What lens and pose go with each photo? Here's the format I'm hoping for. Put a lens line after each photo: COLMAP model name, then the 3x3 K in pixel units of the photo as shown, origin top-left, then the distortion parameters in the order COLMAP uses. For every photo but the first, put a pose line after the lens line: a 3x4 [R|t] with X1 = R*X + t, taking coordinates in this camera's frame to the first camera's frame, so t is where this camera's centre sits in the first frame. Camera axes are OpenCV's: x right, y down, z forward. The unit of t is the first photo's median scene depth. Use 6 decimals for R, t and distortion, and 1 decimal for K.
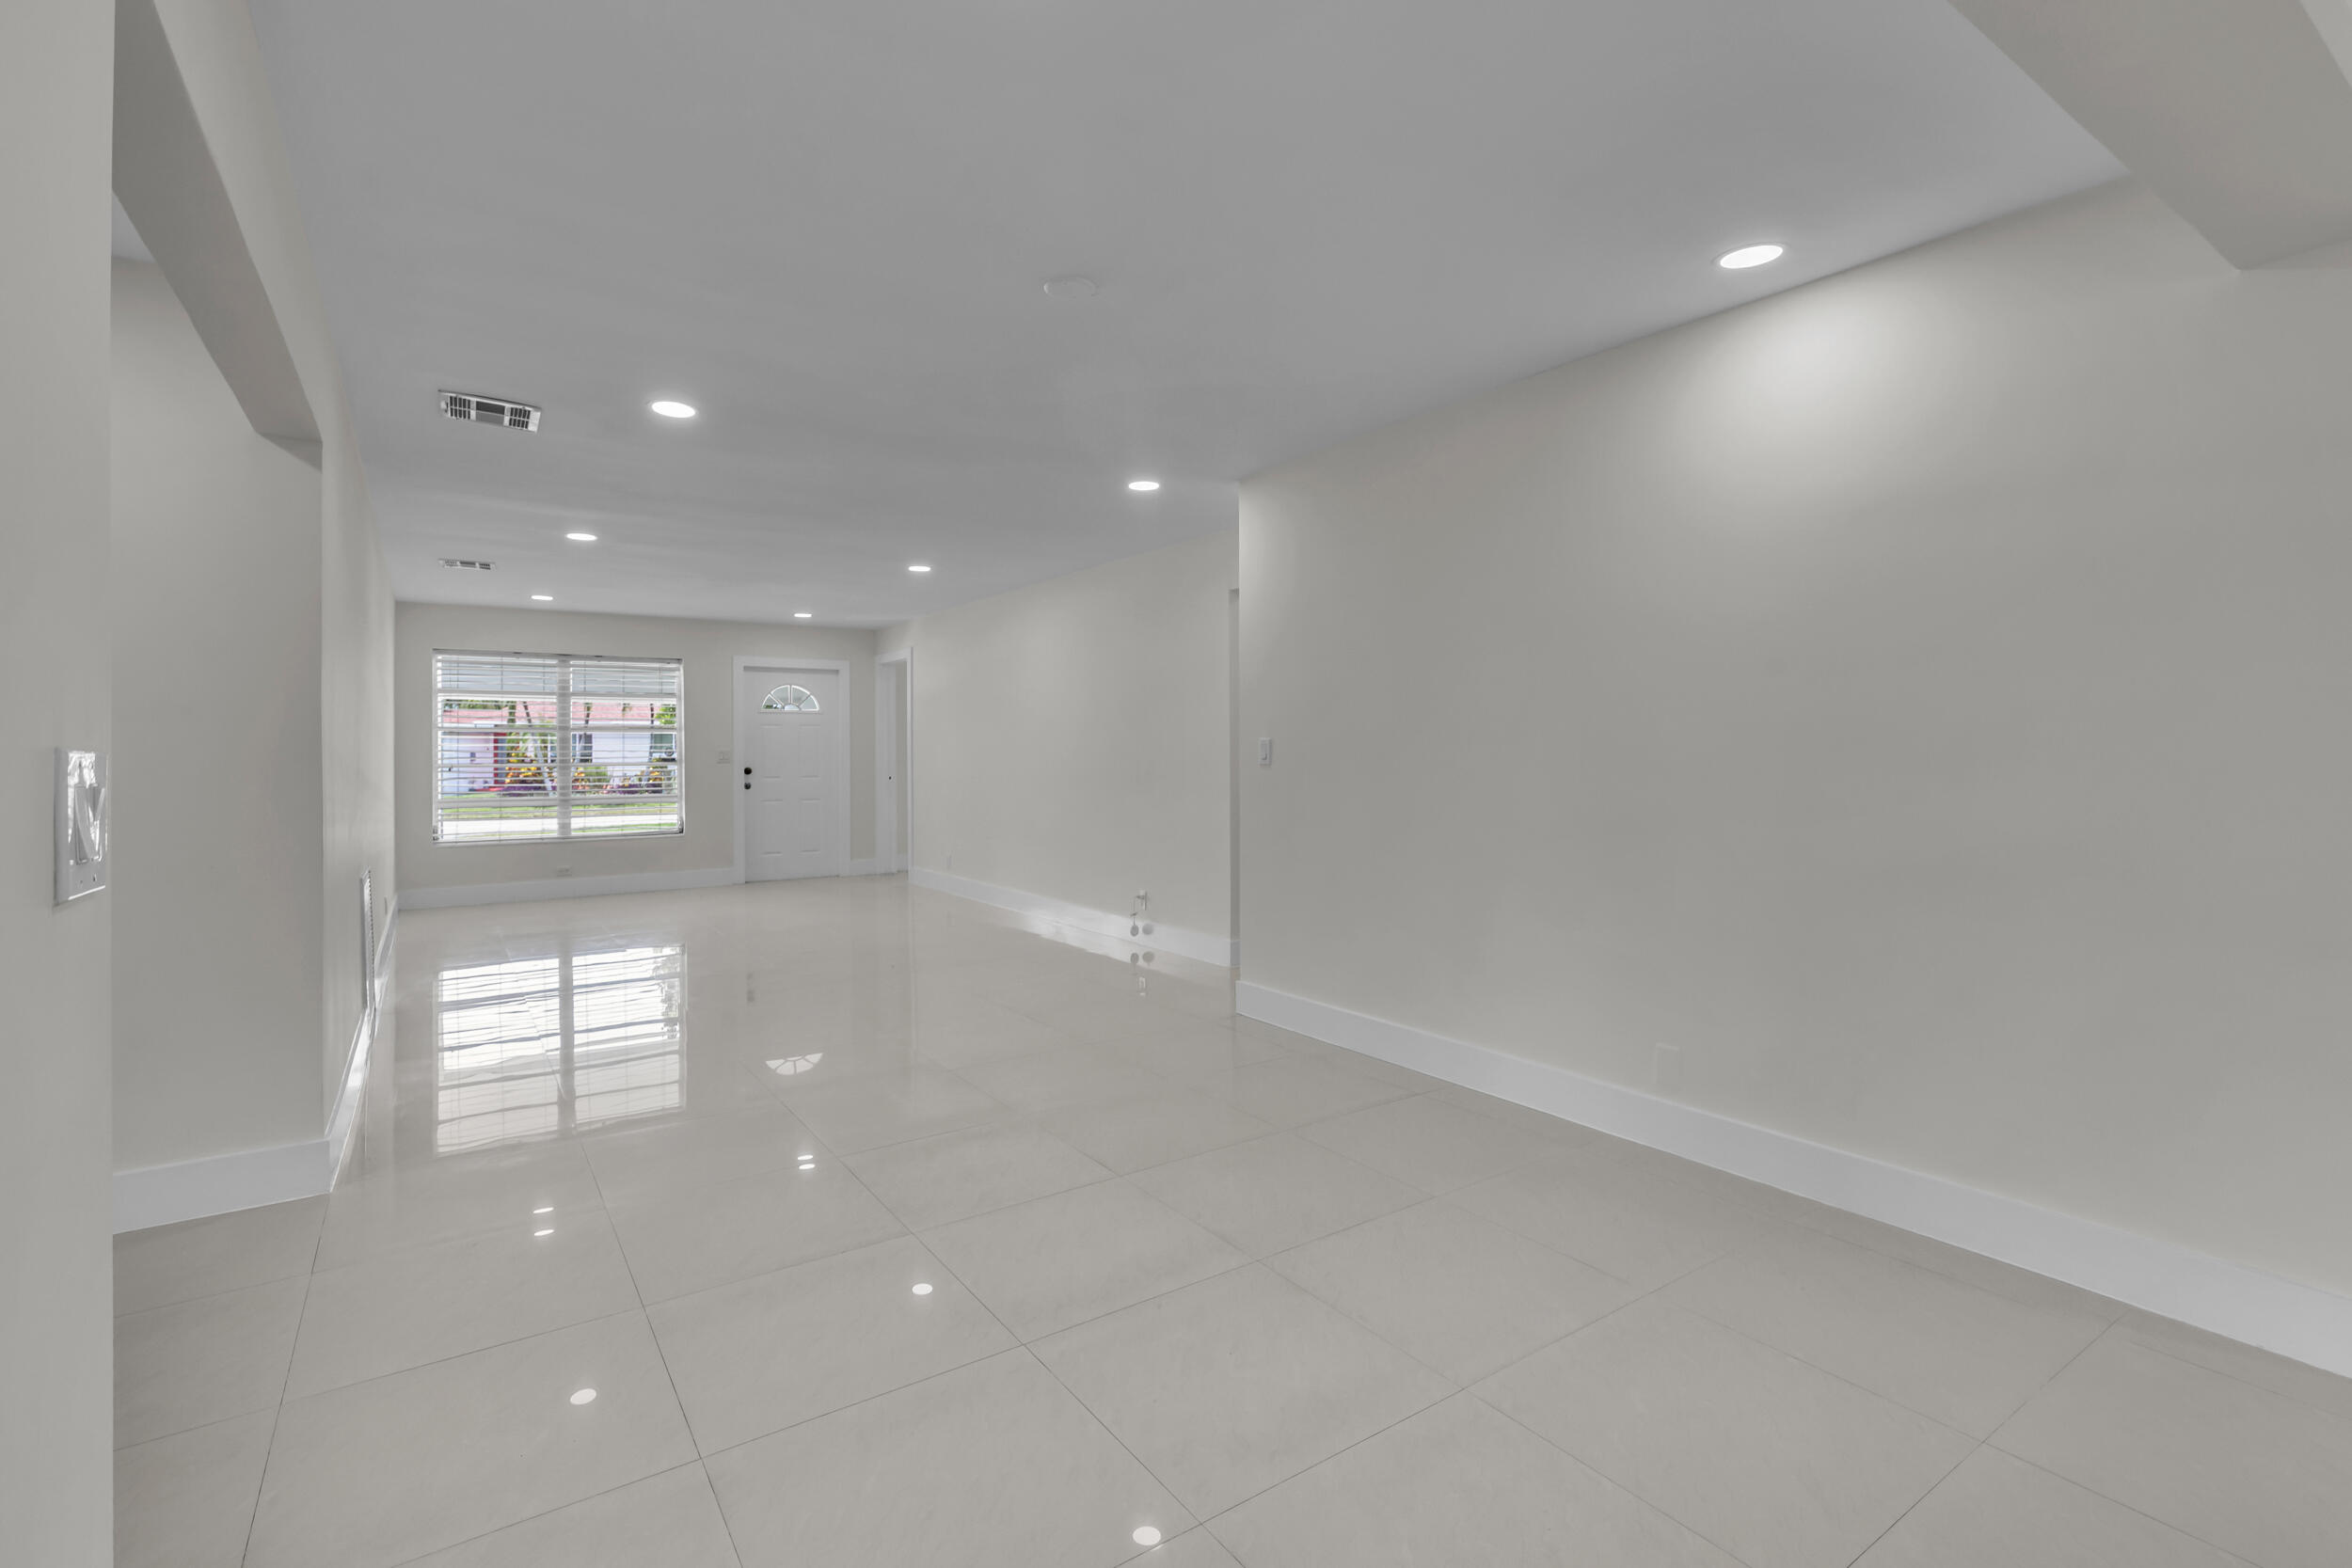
lens RADIAL K [[1069.8, 0, 1175.8], [0, 1069.8, 764.6], [0, 0, 1]] dist [0.004984, 0.001258]
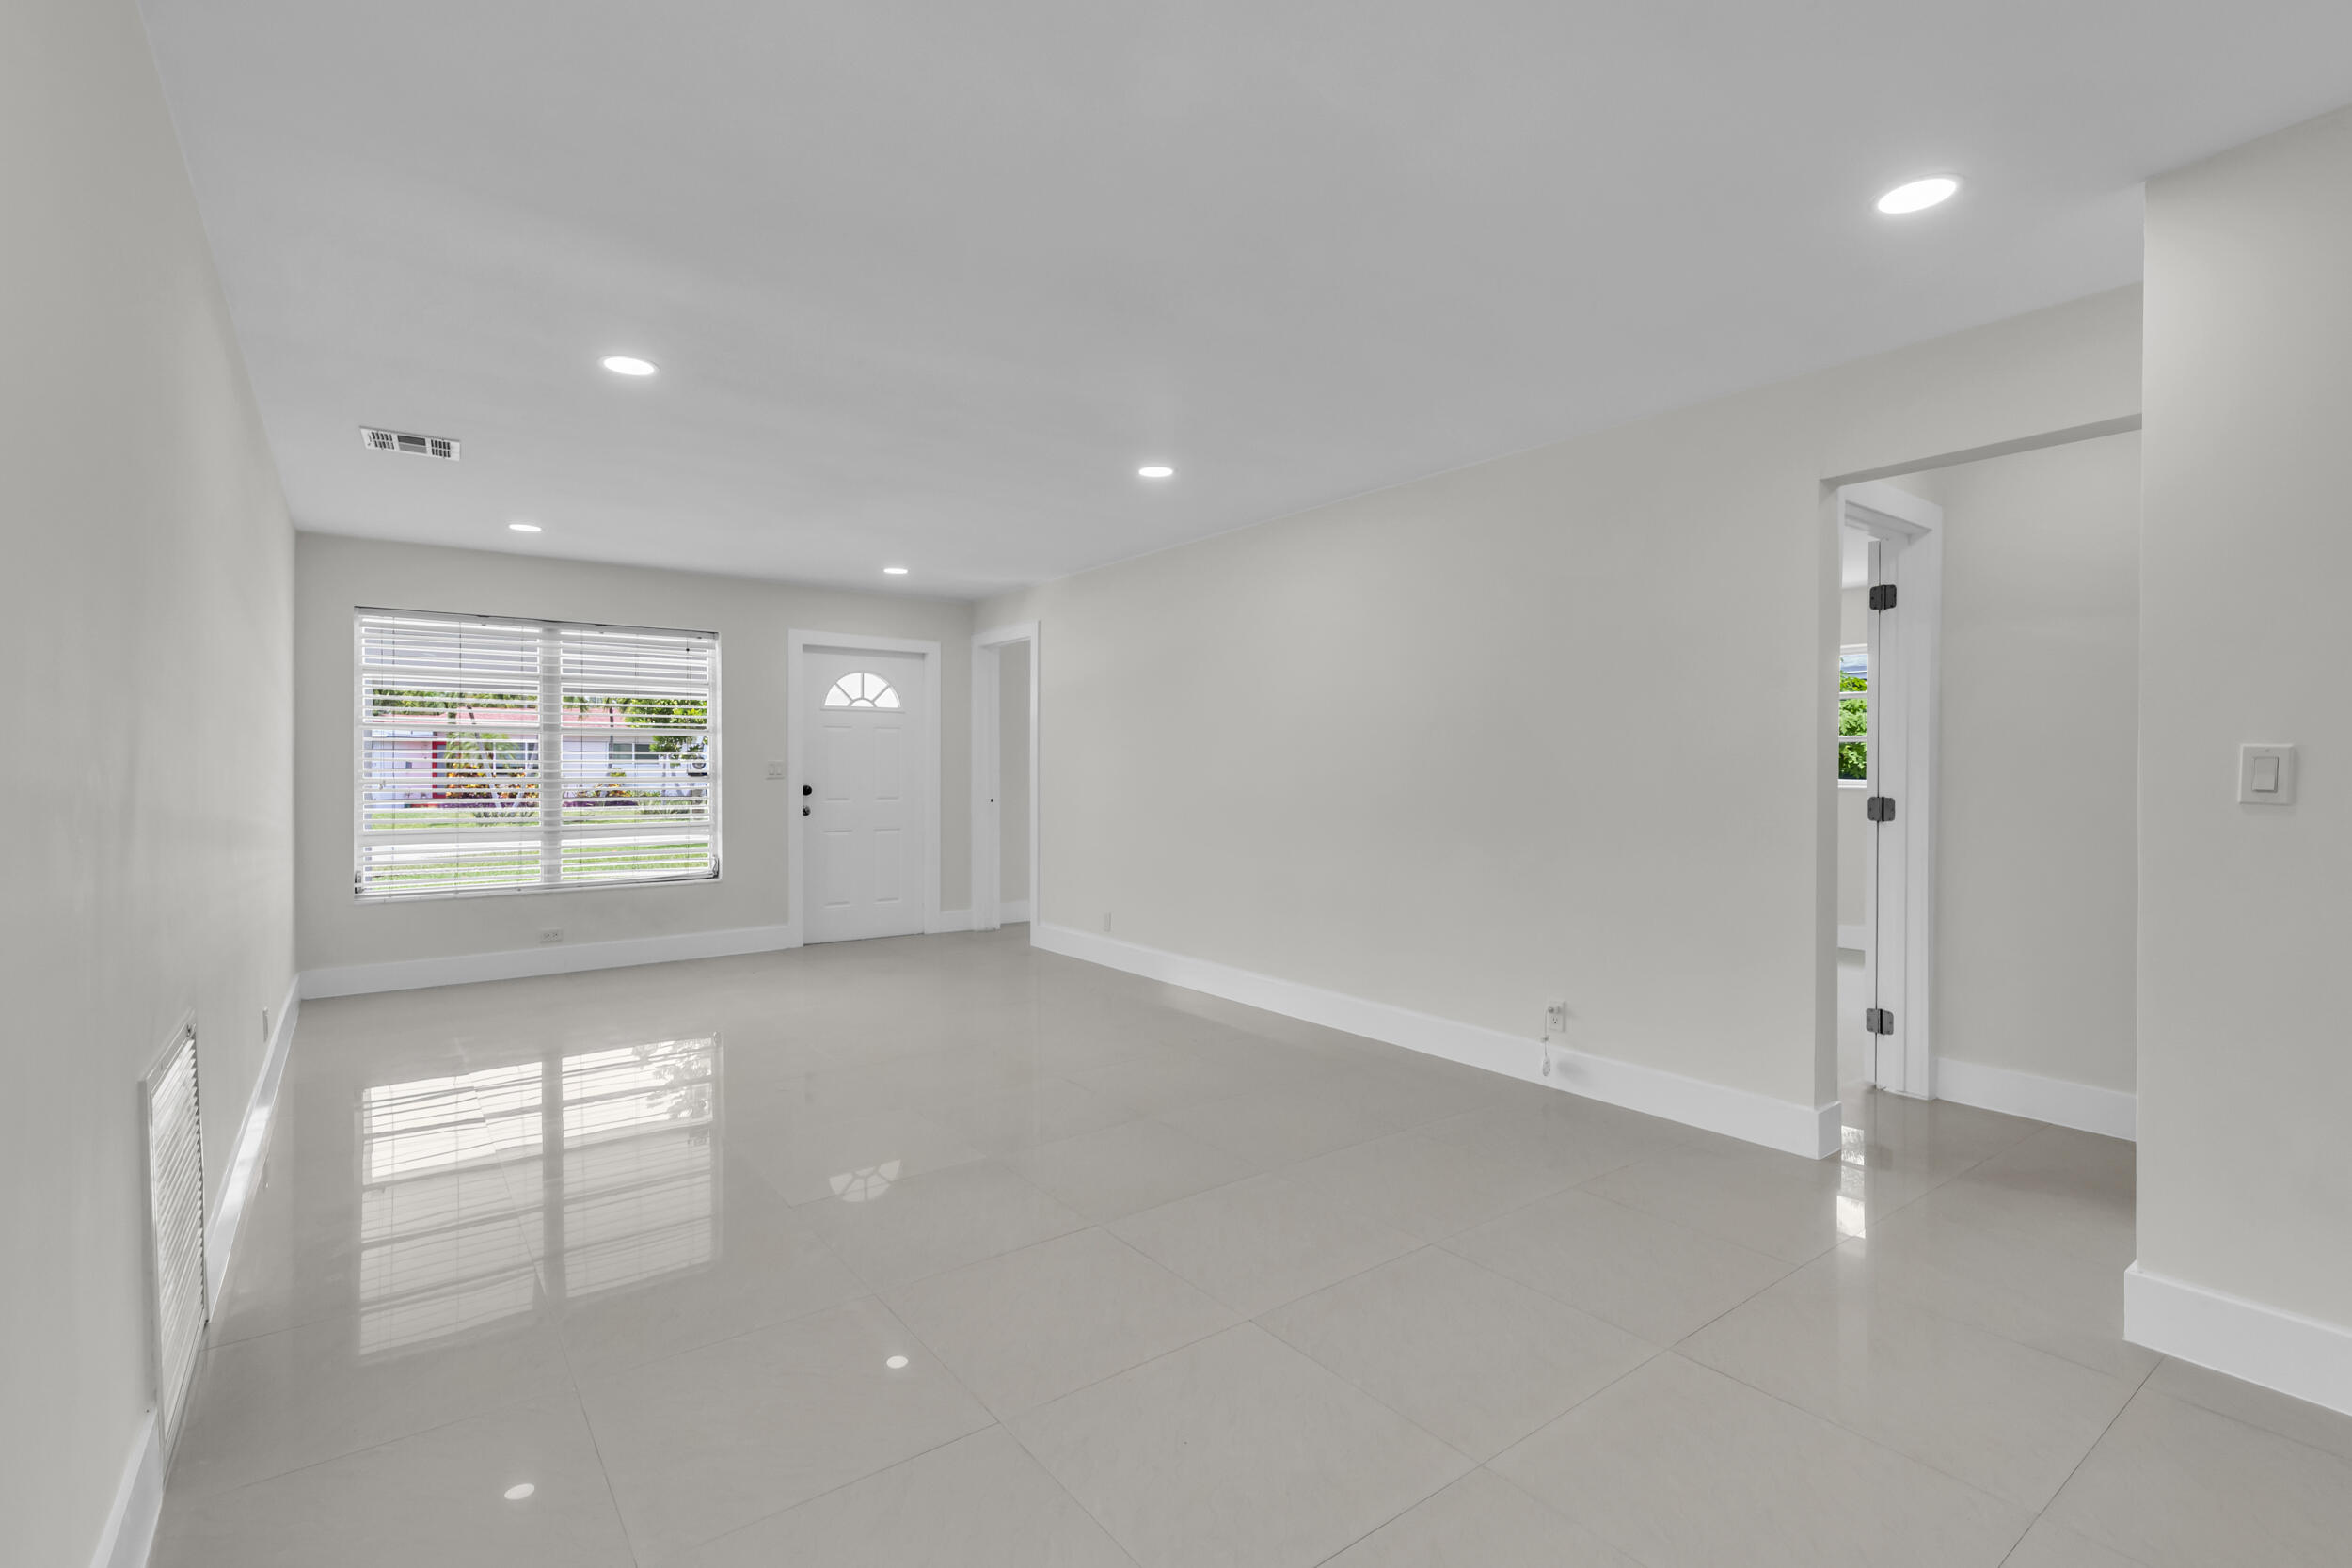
lens RADIAL K [[1069.8, 0, 1176.3], [0, 1069.8, 786.5], [0, 0, 1]] dist [0.004984, 0.001258]
pose [[0.999022, 0.006909, 0.043661, -0.193607], [-0.007191, 0.999954, 0.006313, -0.003185], [-0.043616, -0.006621, 0.999026, 0.285420]]
